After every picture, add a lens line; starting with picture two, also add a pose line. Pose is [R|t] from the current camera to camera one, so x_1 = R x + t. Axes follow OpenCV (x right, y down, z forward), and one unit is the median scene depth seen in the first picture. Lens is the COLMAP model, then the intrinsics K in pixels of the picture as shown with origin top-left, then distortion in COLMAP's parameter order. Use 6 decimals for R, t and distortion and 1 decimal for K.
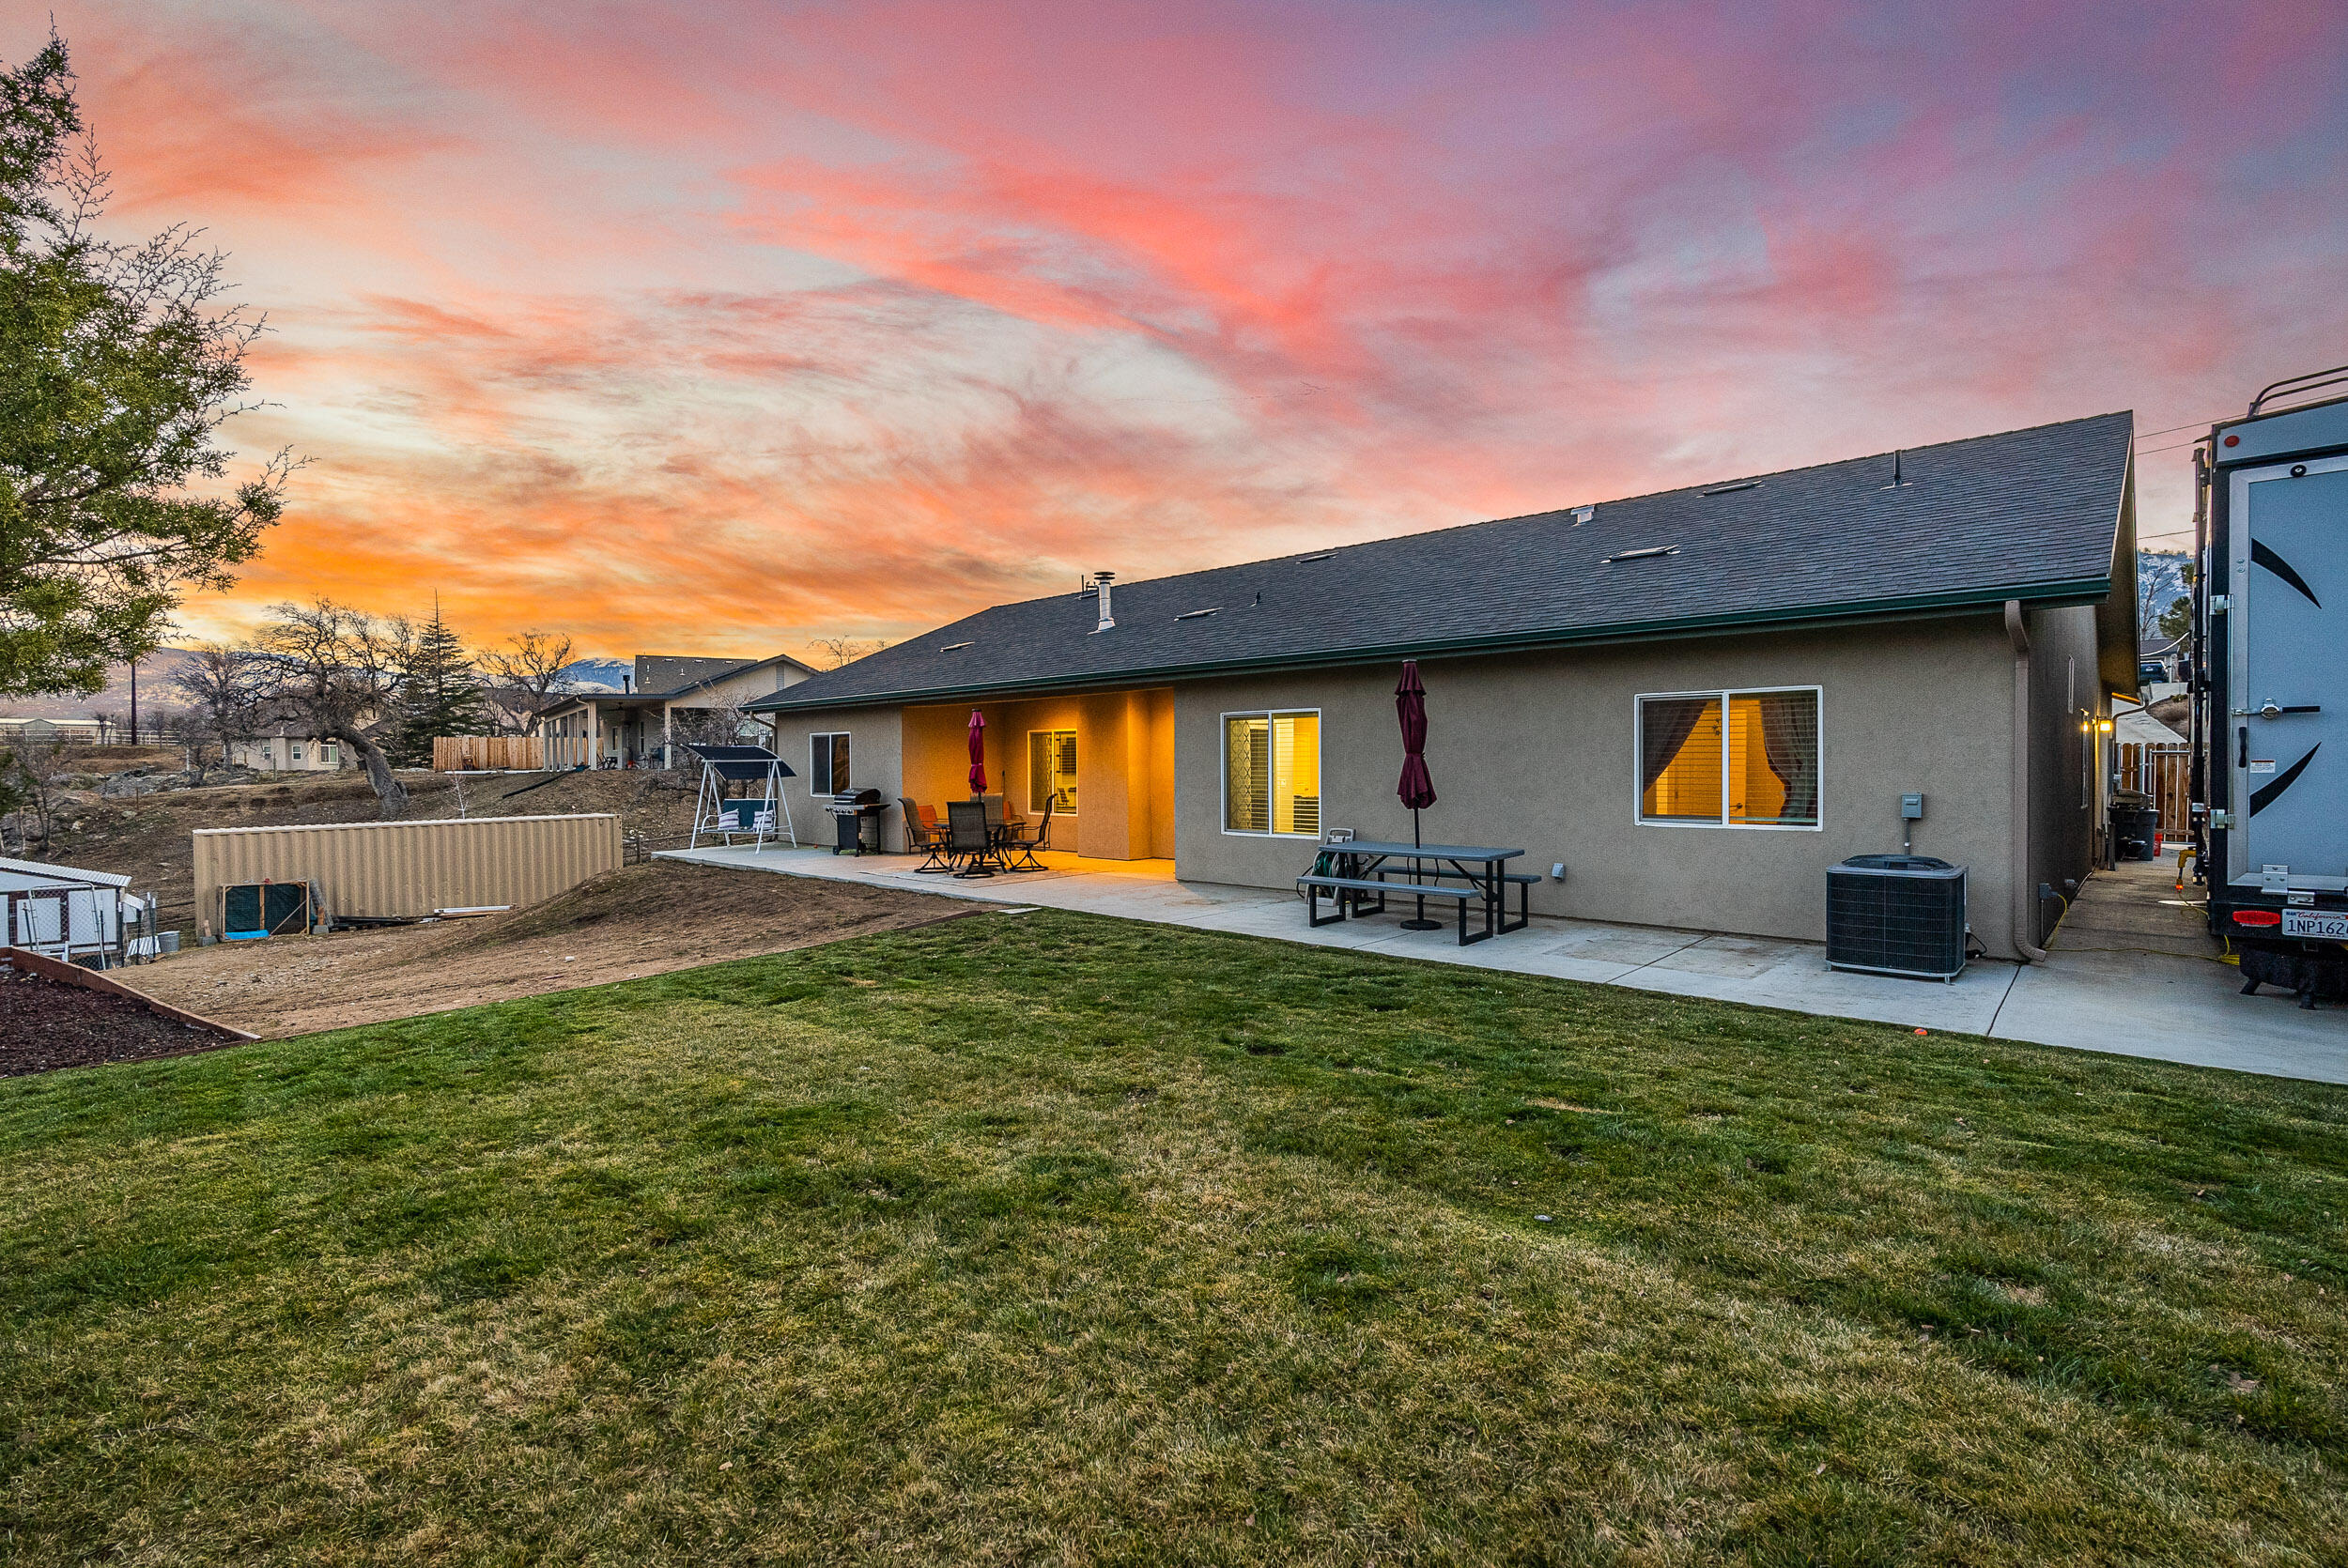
lens RADIAL K [[1075.9, 0, 1177.0], [0, 1075.9, 785.8], [0, 0, 1]] dist [-0.001887, 0.000407]
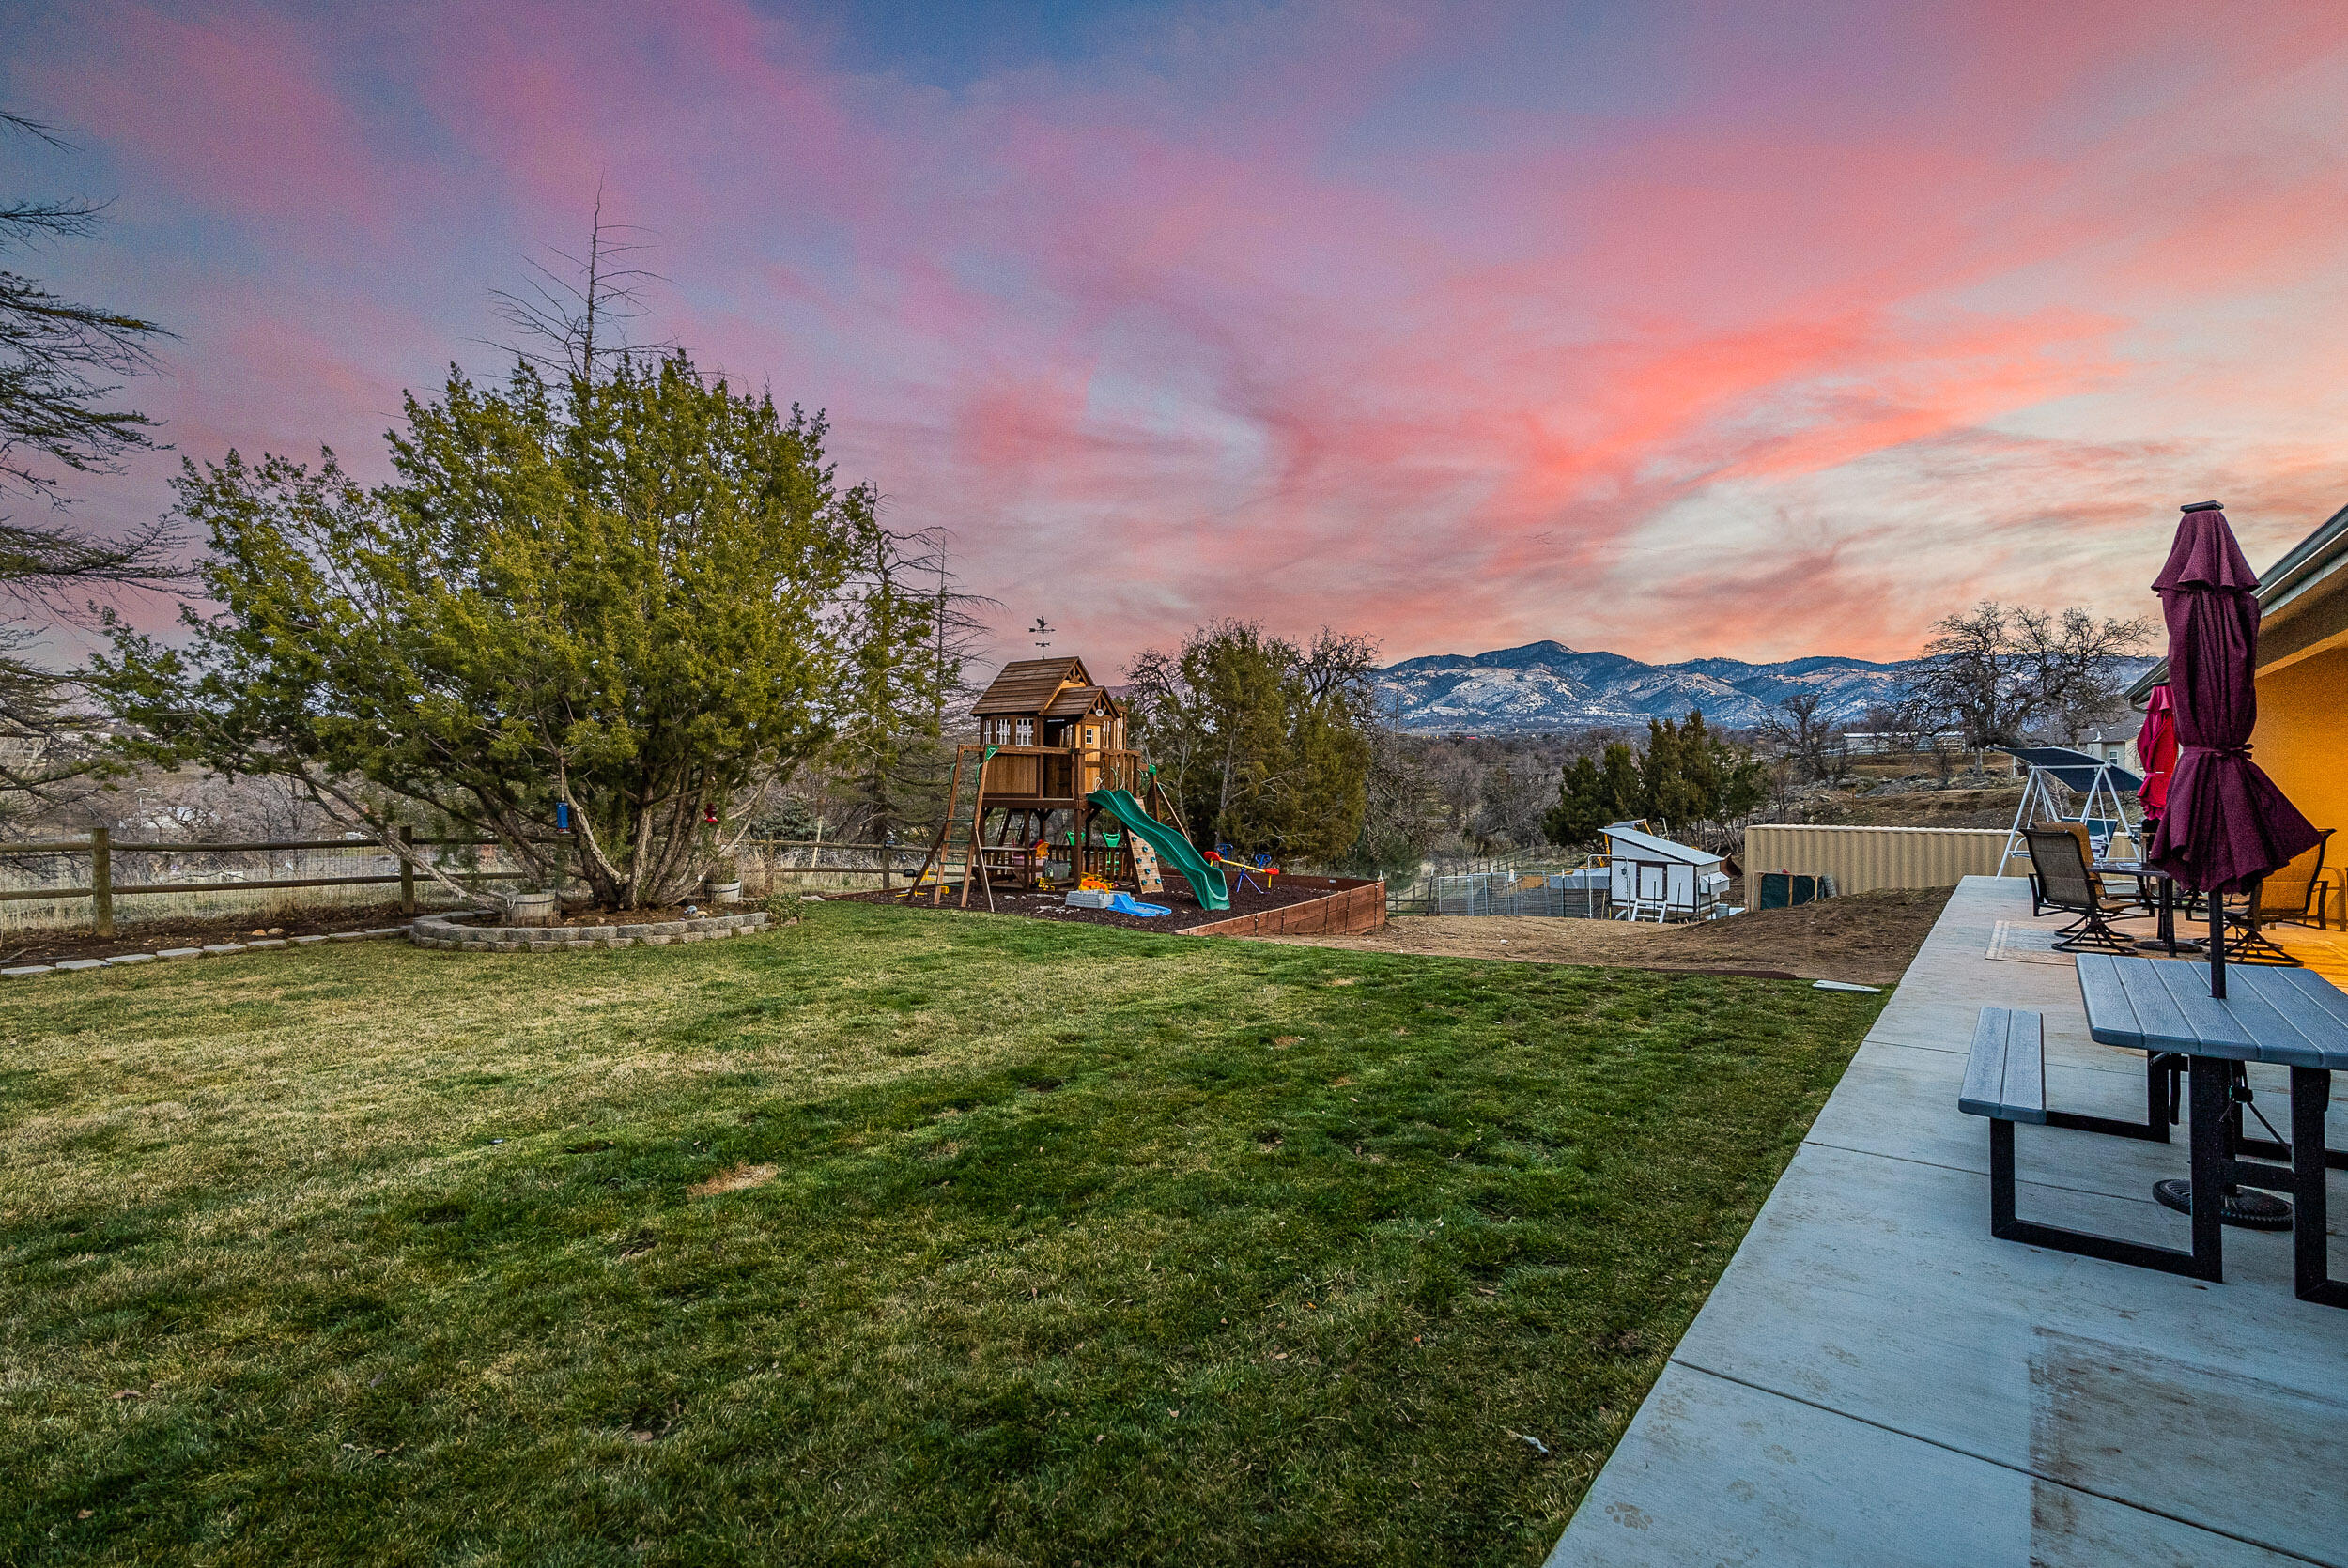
lens RADIAL K [[1075.9, 0, 1169.8], [0, 1075.9, 775.6], [0, 0, 1]] dist [-0.001887, 0.000407]
pose [[0.094689, 0.007288, -0.995480, 0.252561], [-0.021821, 0.999748, 0.005244, -0.005905], [0.995268, 0.021225, 0.094824, 0.248402]]
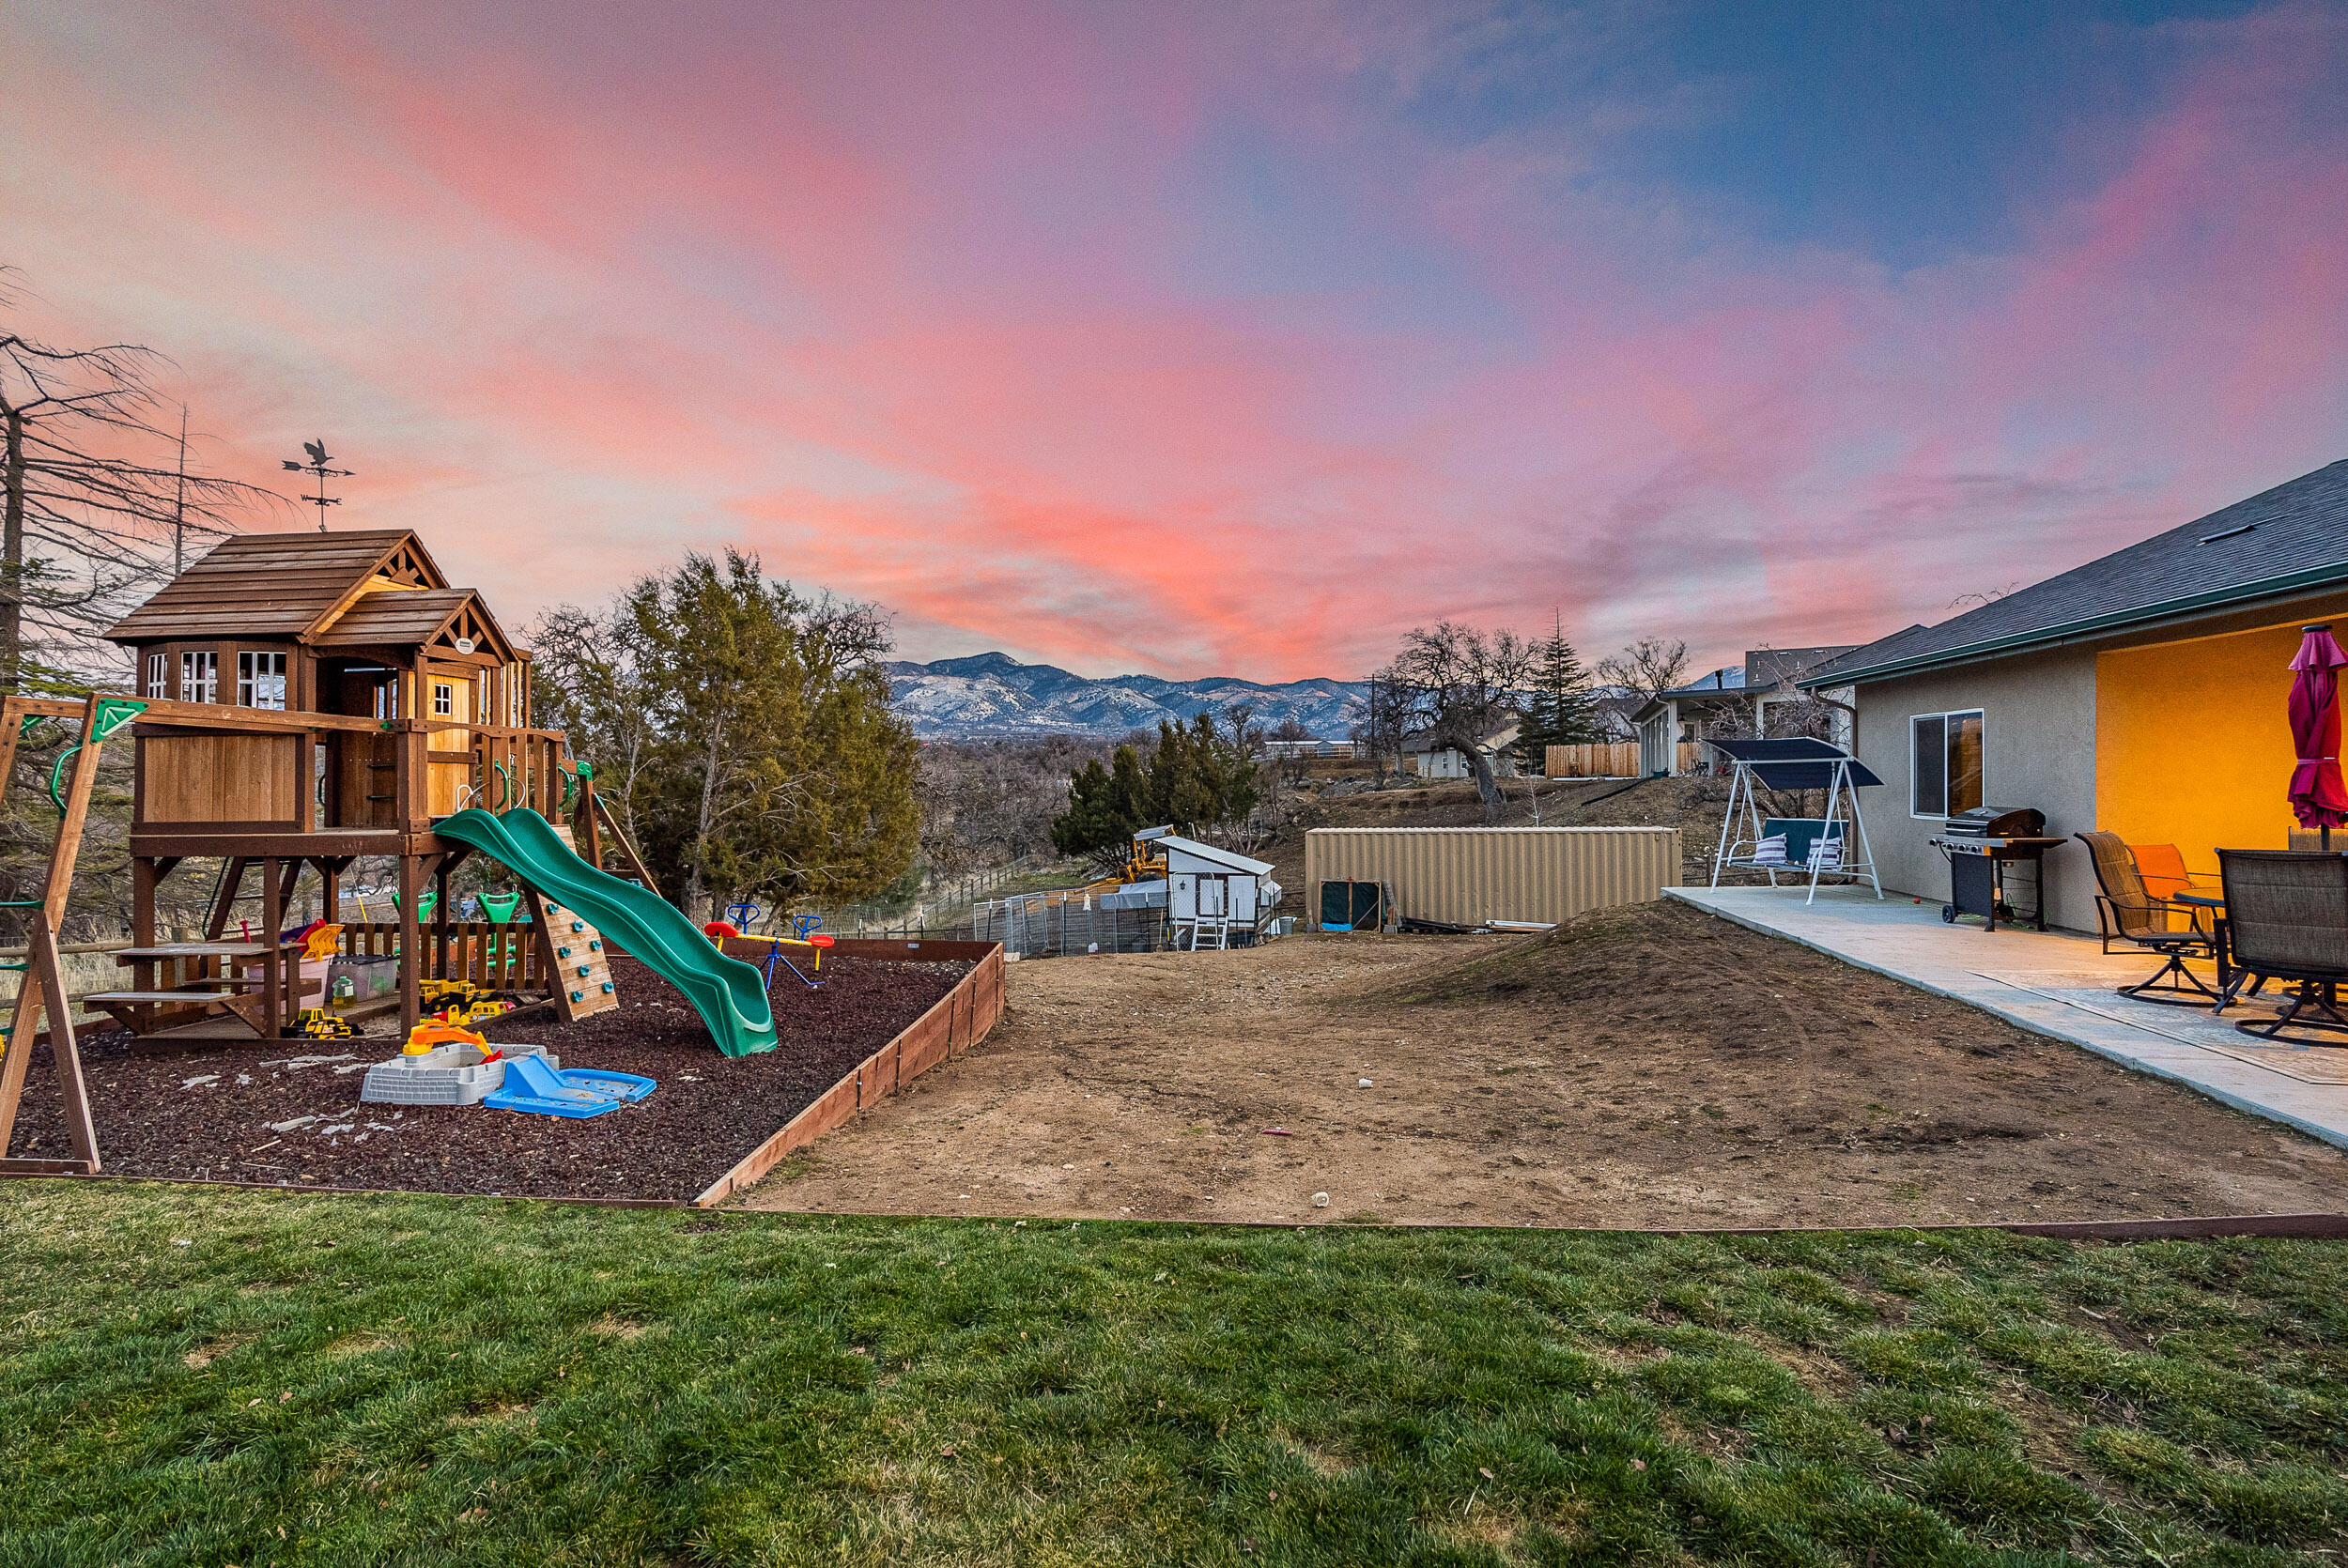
lens RADIAL K [[1075.9, 0, 1173.6], [0, 1075.9, 782.6], [0, 0, 1]] dist [-0.001887, 0.000407]
pose [[0.561285, 0.004740, -0.827609, -0.058891], [-0.013297, 0.999906, -0.003291, -0.002176], [0.827515, 0.012852, 0.561296, 0.263976]]
